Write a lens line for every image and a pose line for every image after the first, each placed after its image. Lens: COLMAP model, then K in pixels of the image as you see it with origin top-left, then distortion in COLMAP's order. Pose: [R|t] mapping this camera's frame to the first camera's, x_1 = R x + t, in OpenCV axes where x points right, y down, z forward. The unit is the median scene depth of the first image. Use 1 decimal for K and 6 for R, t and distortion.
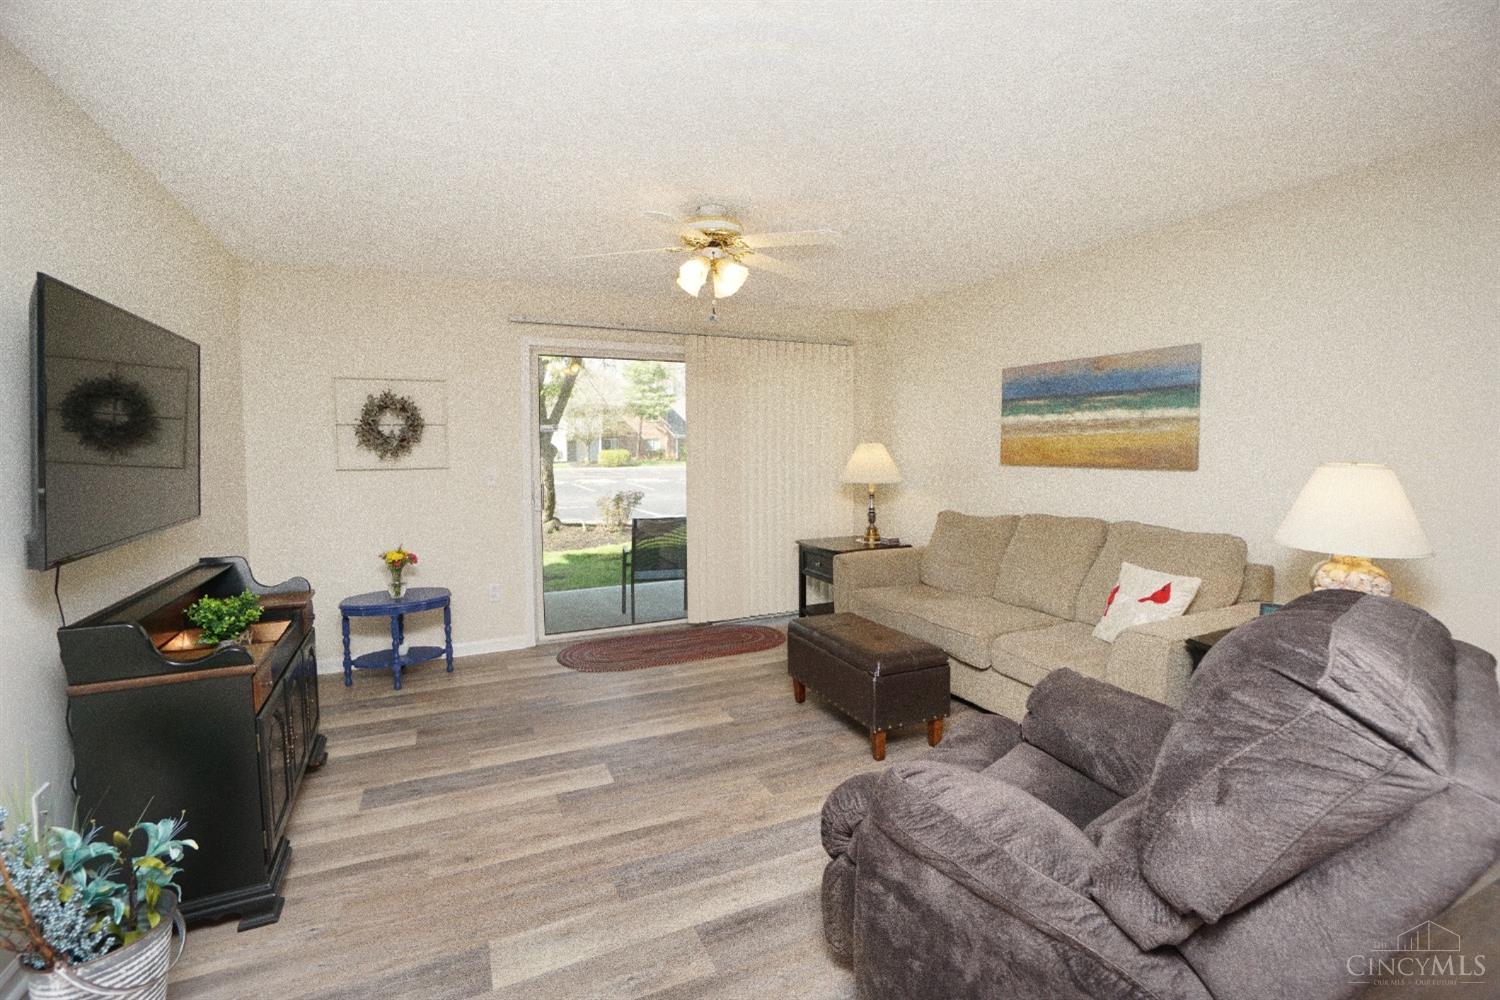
lens RADIAL K [[663.4, 0, 738.6], [0, 663.4, 480.5], [0, 0, 1]] dist [-0.070921, 0.025949]
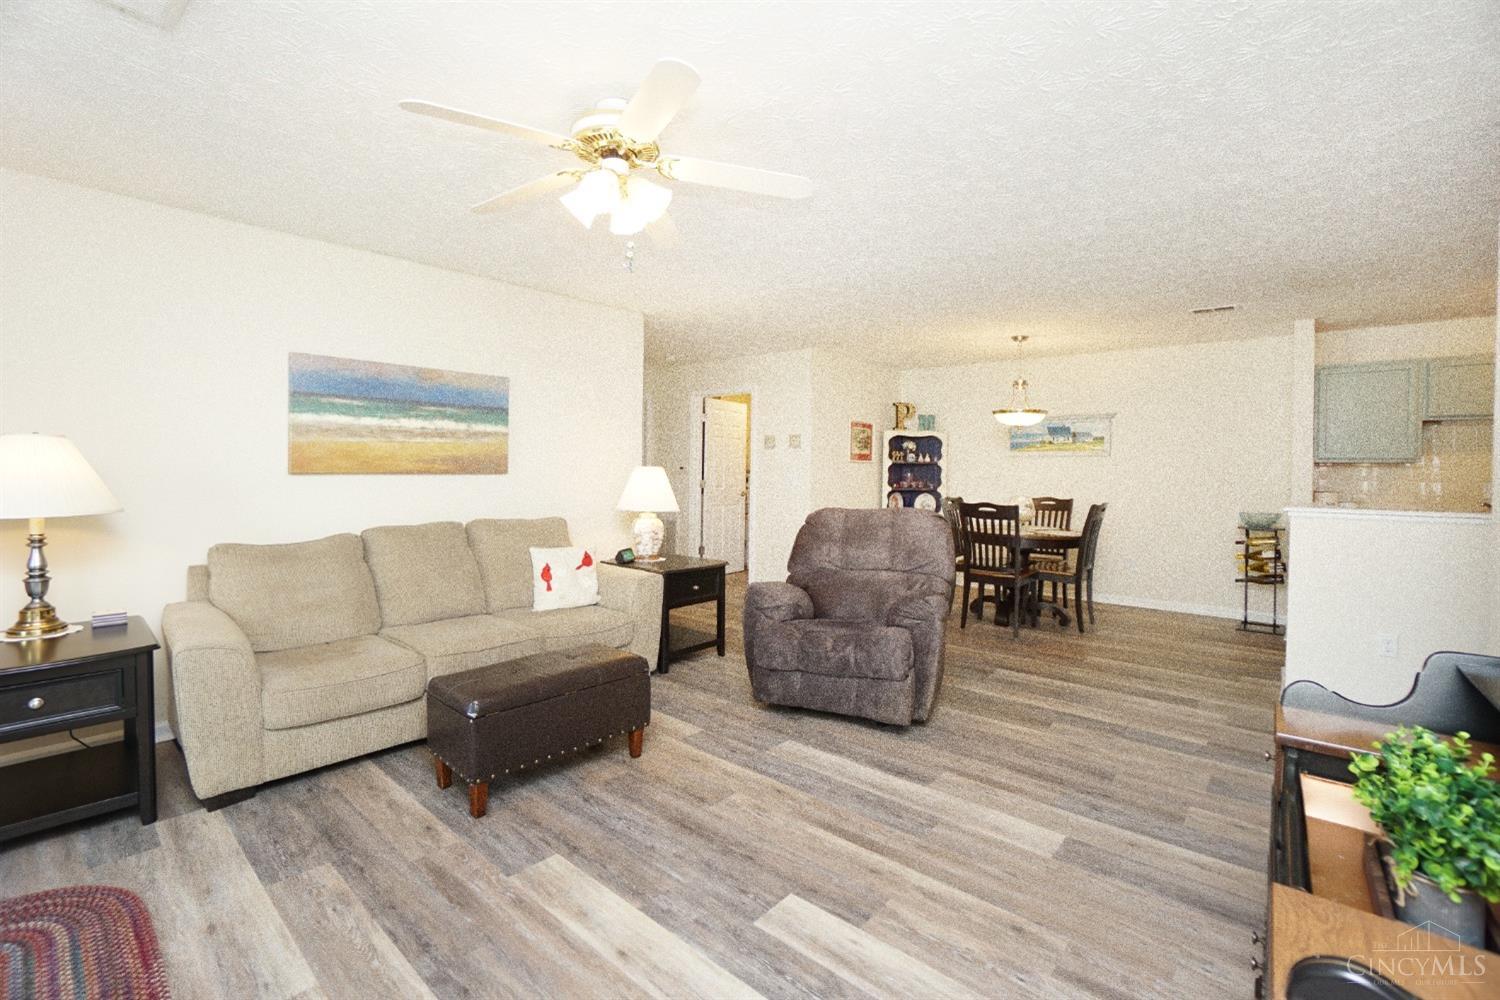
lens RADIAL K [[663.4, 0, 738.6], [0, 663.4, 480.5], [0, 0, 1]] dist [-0.070921, 0.025949]
pose [[-0.406380, -0.012427, 0.913620, -0.561232], [0.040936, 0.998656, 0.031793, -0.021023], [-0.912787, 0.050320, -0.405325, 0.896814]]
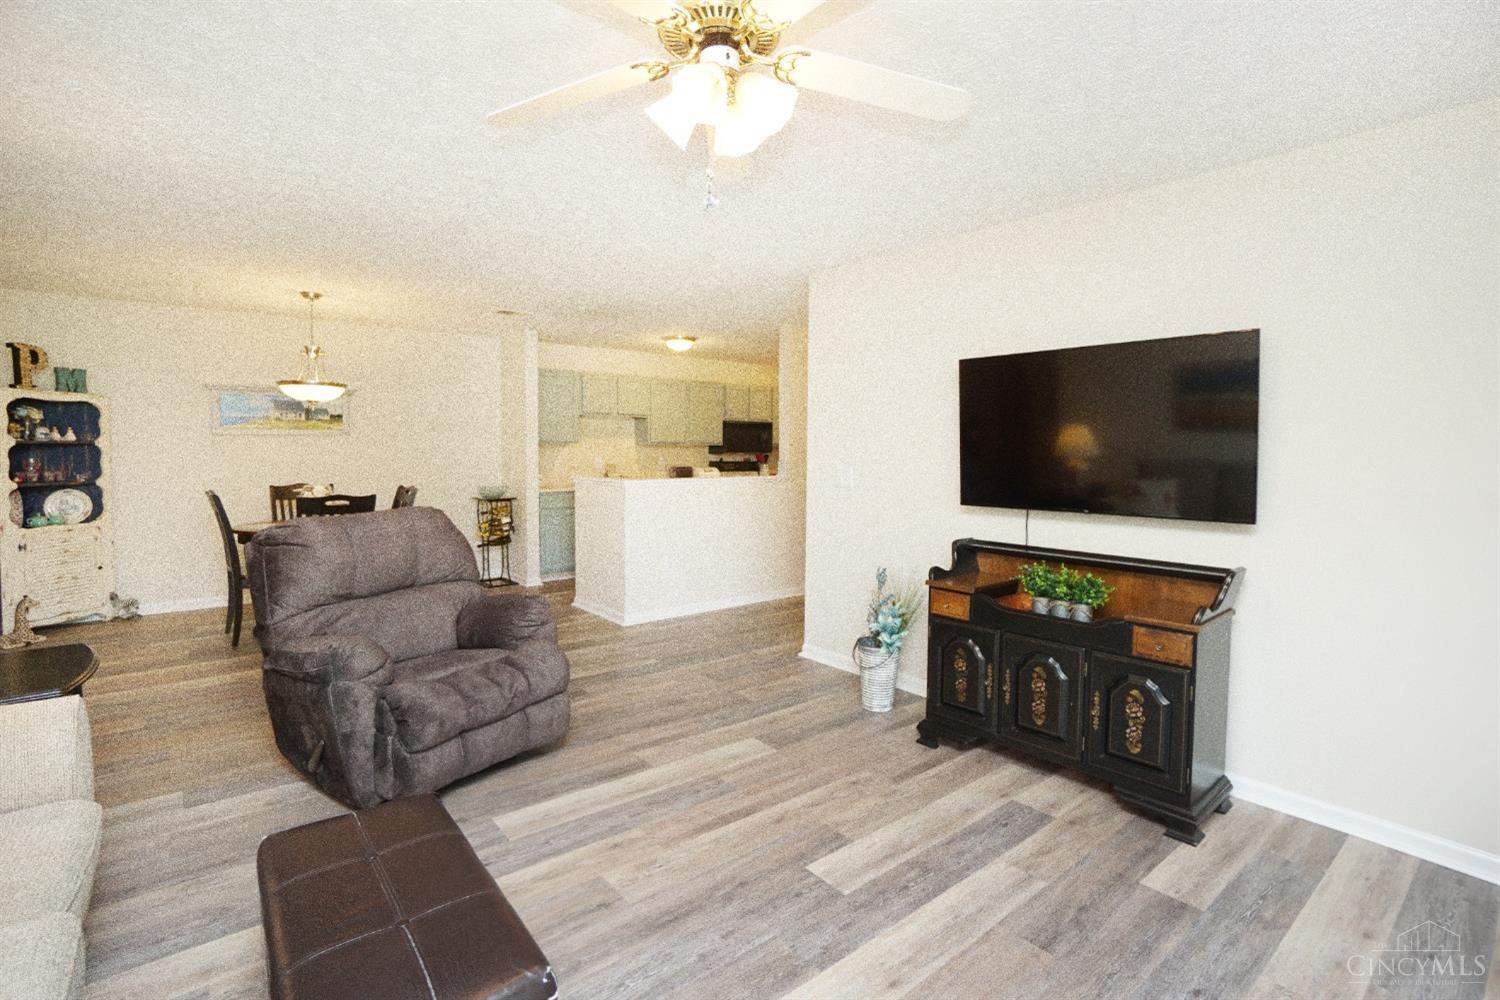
lens RADIAL K [[702.2, 0, 741.3], [0, 702.2, 480.1], [0, 0, 1]] dist [-0.059423, 0.014246]
pose [[-0.967895, 0.013086, -0.251012, 0.060473], [-0.012064, 0.995074, 0.098394, -0.057970], [0.251063, 0.098264, -0.962970, 1.175026]]
